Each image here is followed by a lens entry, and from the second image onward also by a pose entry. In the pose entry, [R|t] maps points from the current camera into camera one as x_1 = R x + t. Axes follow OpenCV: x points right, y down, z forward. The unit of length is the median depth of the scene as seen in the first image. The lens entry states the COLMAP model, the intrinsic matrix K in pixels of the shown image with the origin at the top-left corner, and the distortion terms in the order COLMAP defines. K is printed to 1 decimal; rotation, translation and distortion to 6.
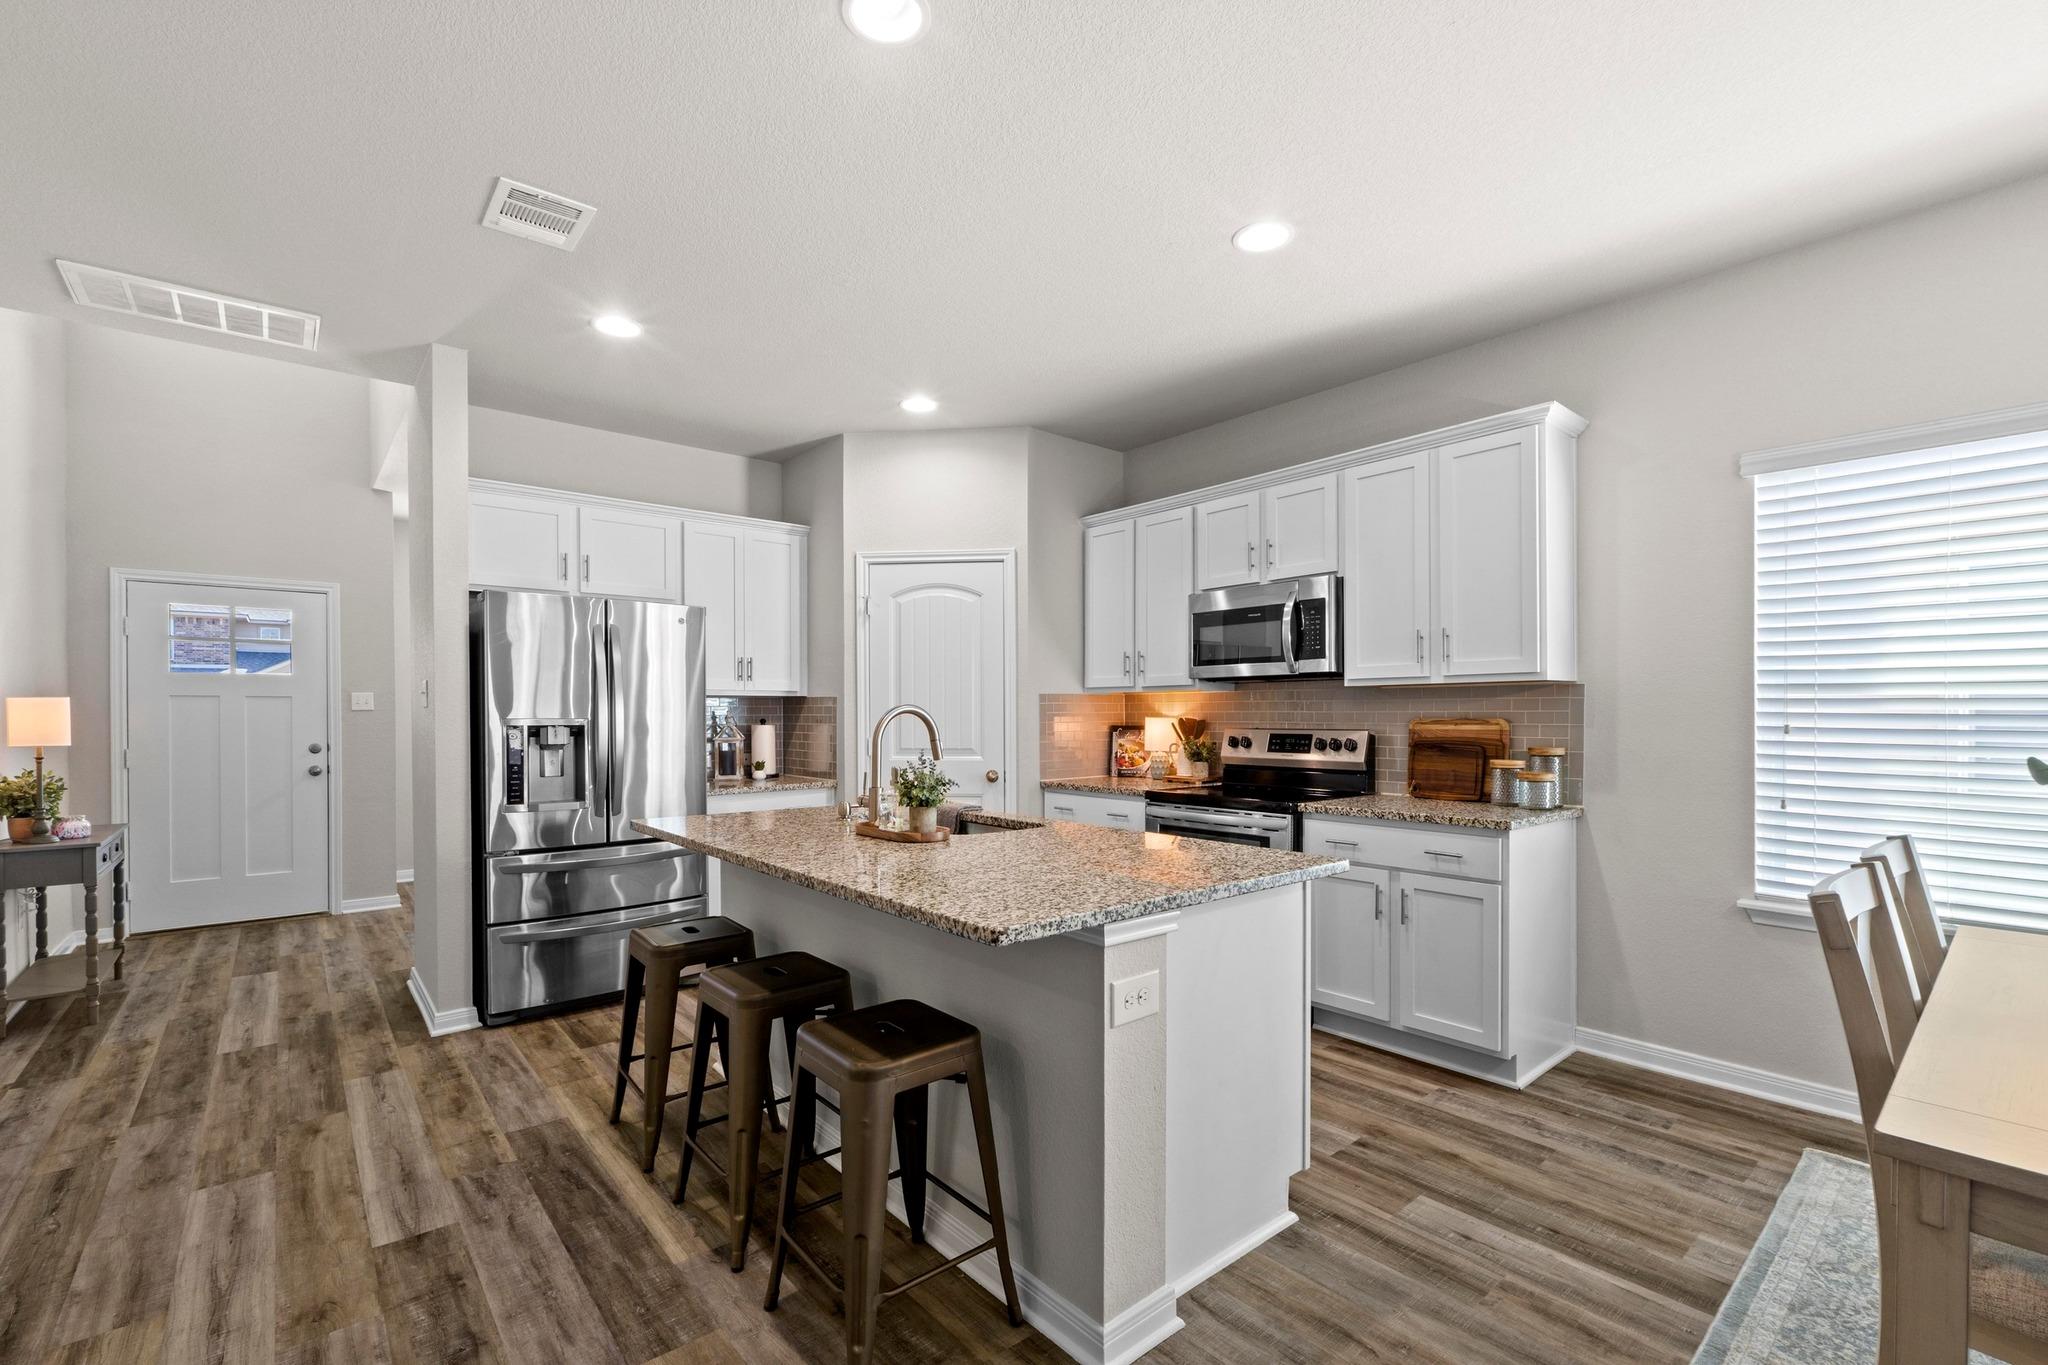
lens RADIAL K [[883.7, 0, 1005.0], [0, 883.7, 717.9], [0, 0, 1]] dist [-0.004984, 0.000278]
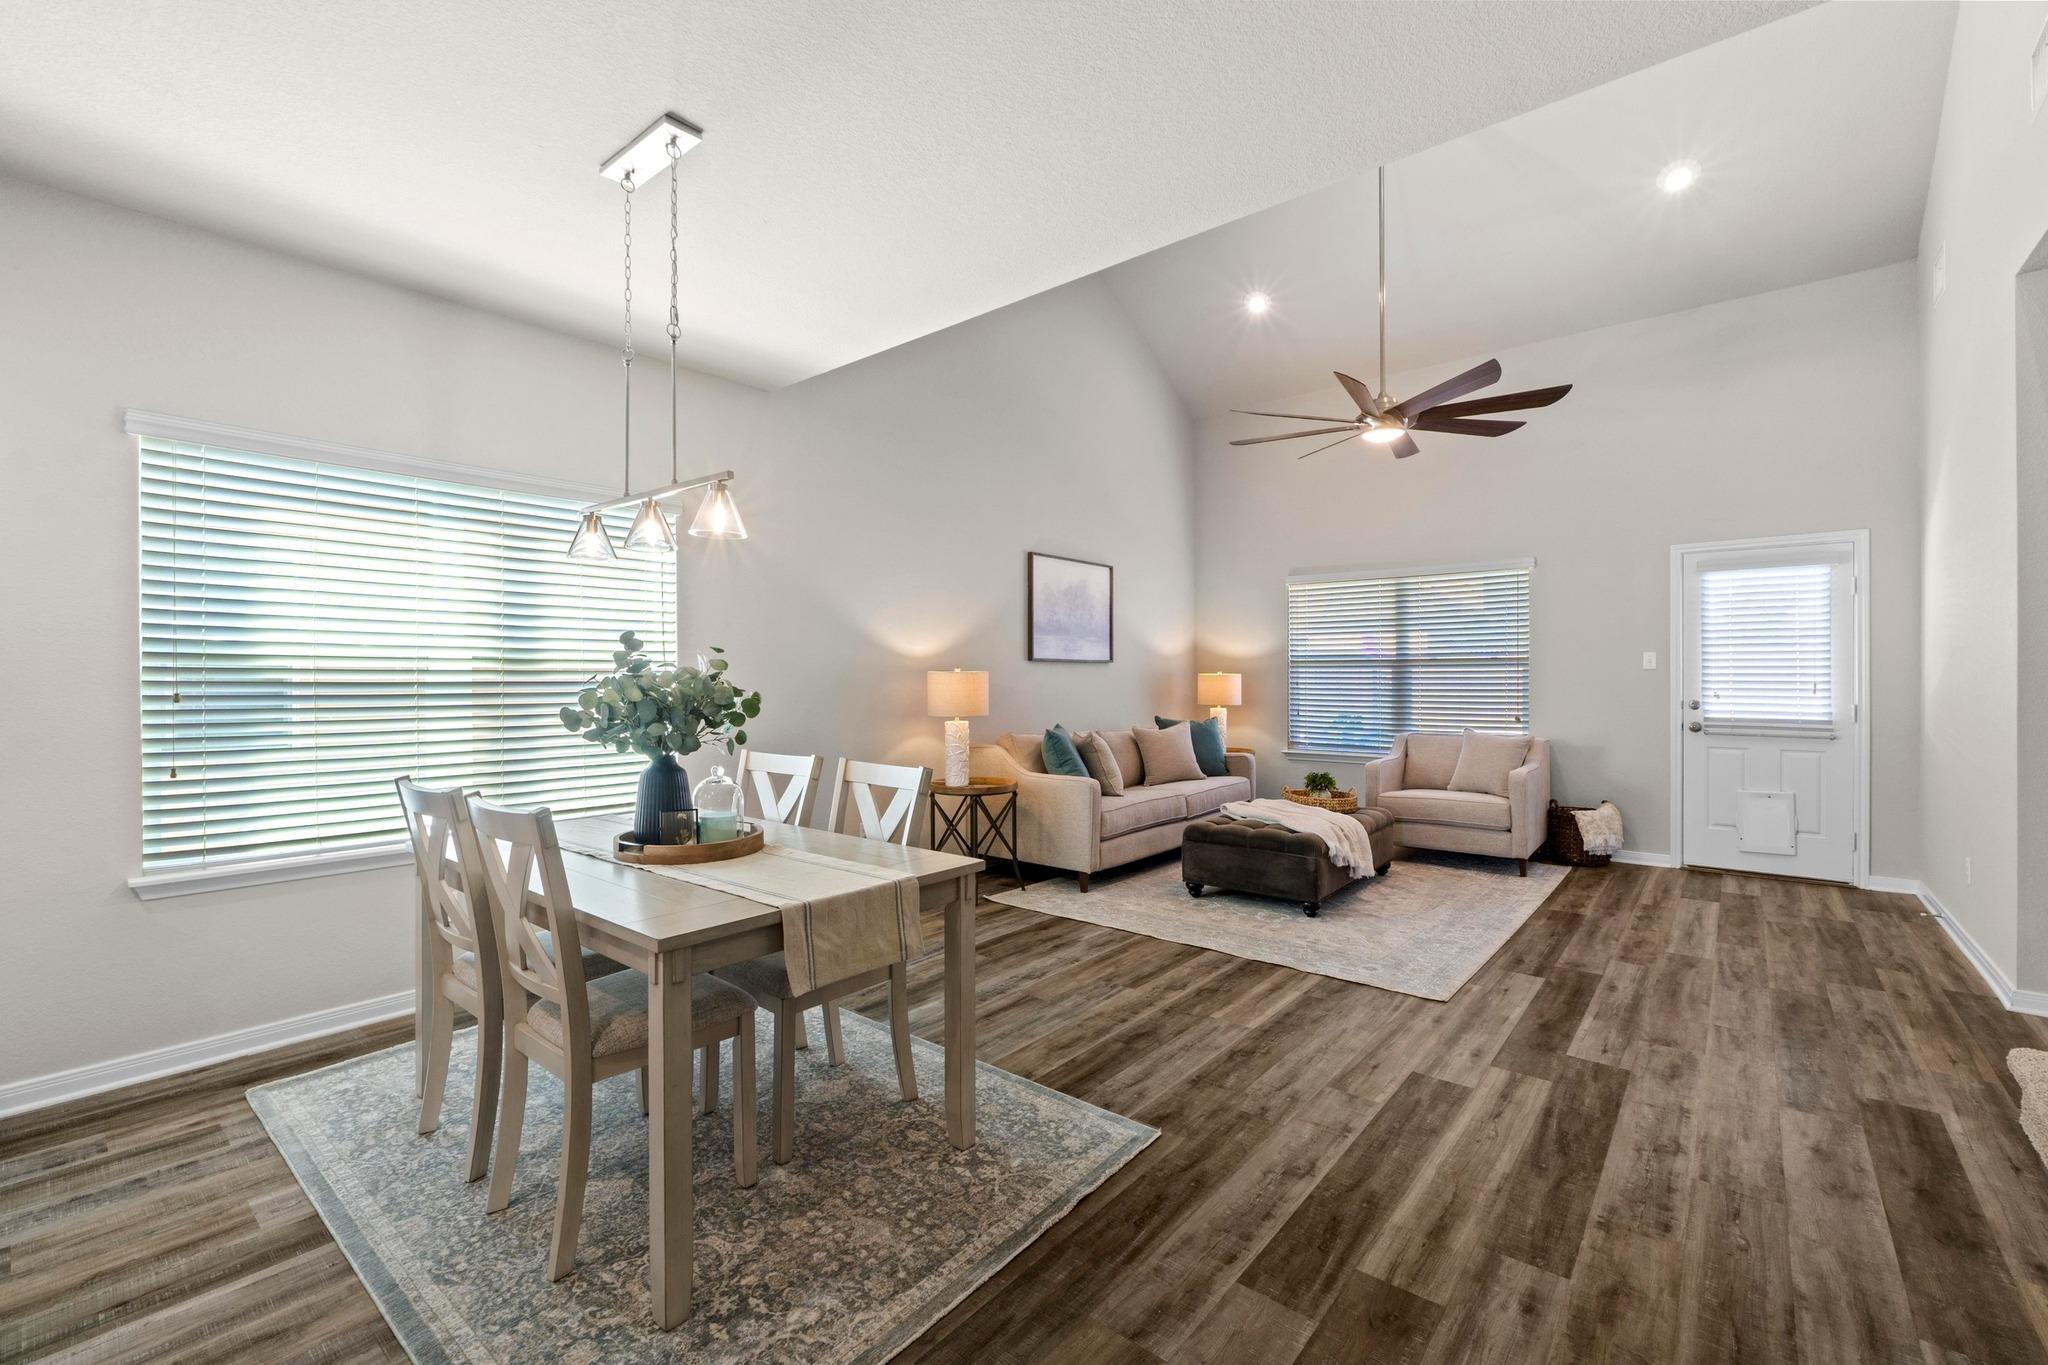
lens RADIAL K [[864.0, 0, 1016.0], [0, 864.0, 677.7], [0, 0, 1]] dist [-0.002577, -0.000474]
pose [[-0.178536, 0.003895, 0.983926, -0.194078], [0.009599, 0.999951, -0.002216, 0.001033], [-0.983887, 0.009049, -0.178564, 0.184077]]
